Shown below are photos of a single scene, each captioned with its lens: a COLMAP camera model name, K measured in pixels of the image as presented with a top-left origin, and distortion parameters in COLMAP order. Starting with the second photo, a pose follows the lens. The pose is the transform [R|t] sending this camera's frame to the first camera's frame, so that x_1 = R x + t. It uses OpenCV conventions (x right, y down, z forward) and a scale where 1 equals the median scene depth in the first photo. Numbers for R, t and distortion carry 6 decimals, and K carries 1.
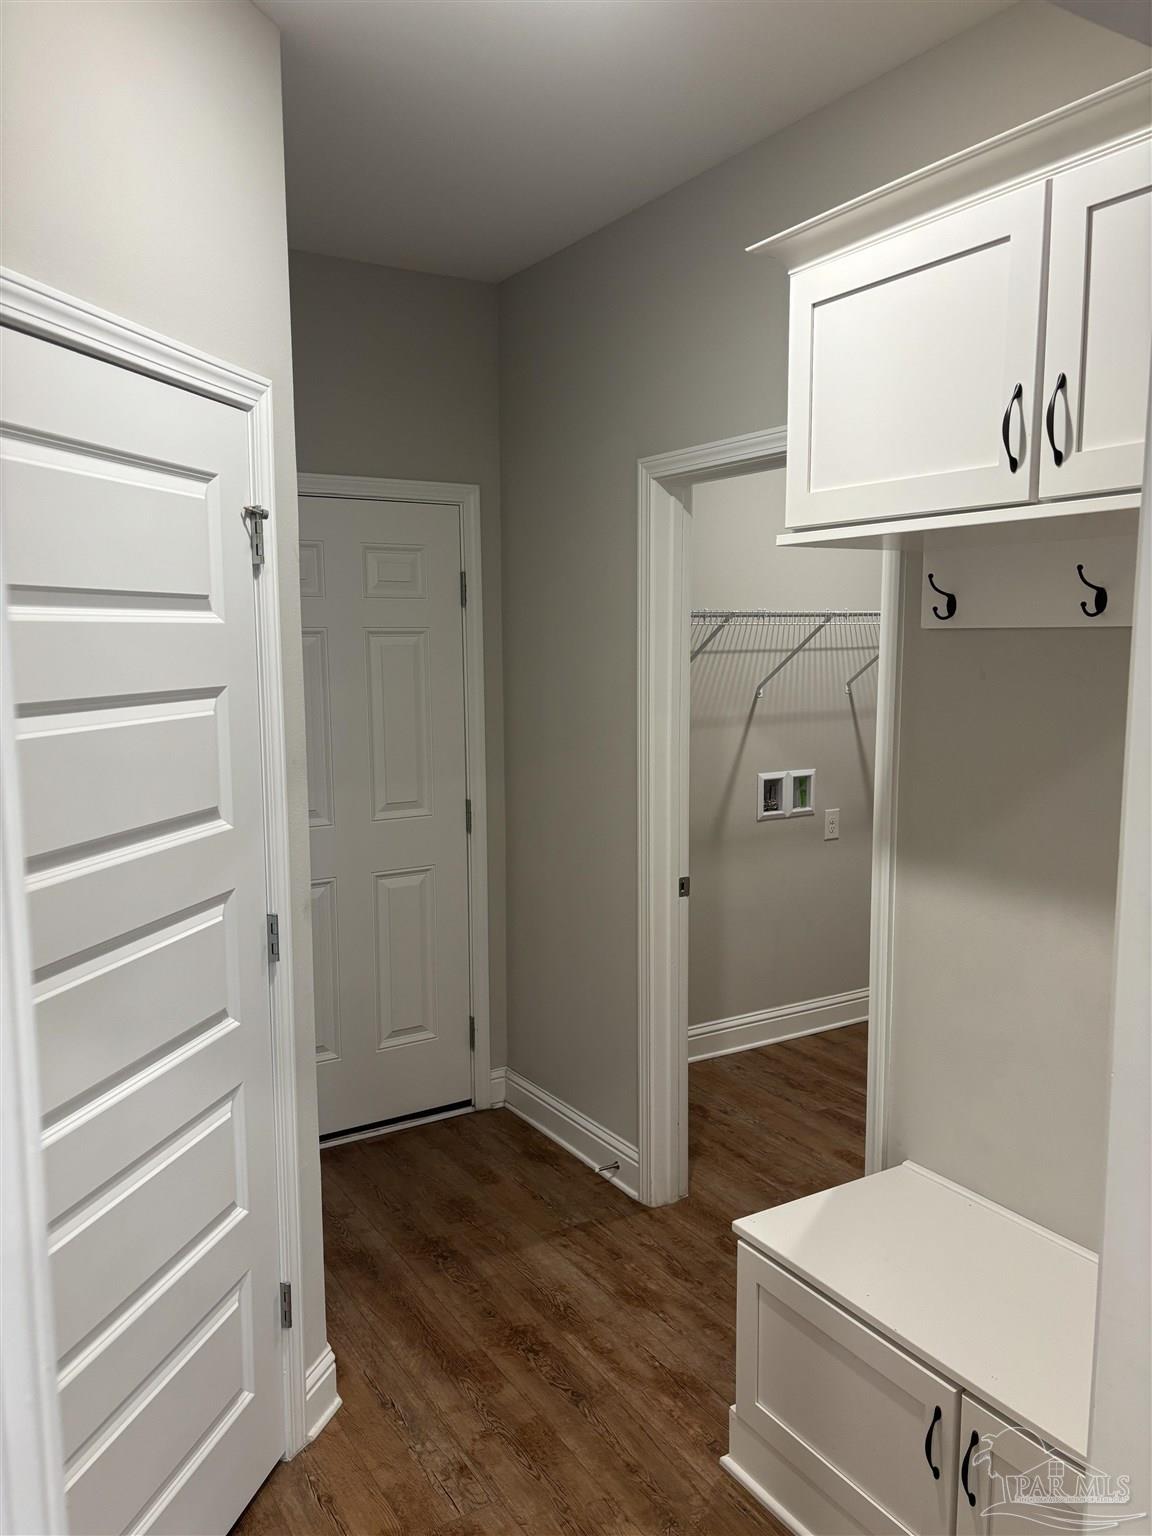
lens RADIAL K [[1146.9, 0, 576.0], [0, 1146.9, 768.0], [0, 0, 1]] dist [0.074992, -0.083690]
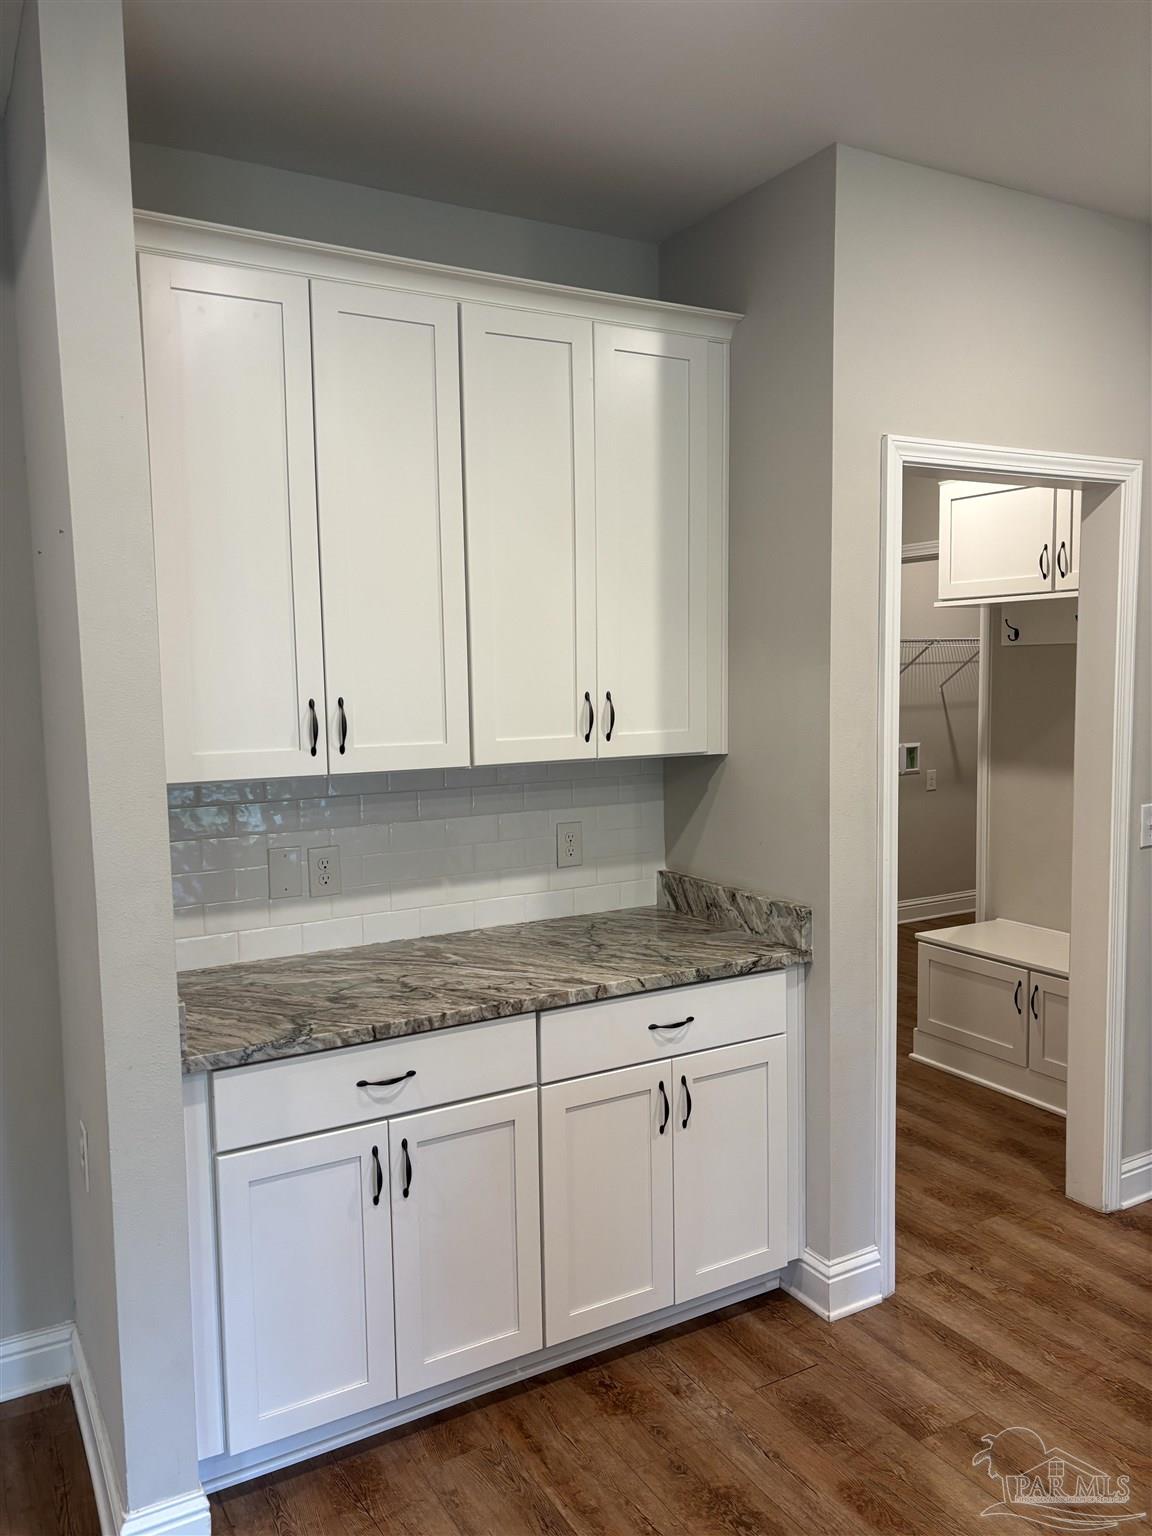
lens RADIAL K [[1146.9, 0, 576.0], [0, 1146.9, 768.0], [0, 0, 1]] dist [0.074992, -0.083690]
pose [[0.999300, -0.011273, -0.035679, -0.212698], [0.010251, 0.999536, -0.028691, 0.081509], [0.035985, 0.028305, 0.998951, -0.591389]]
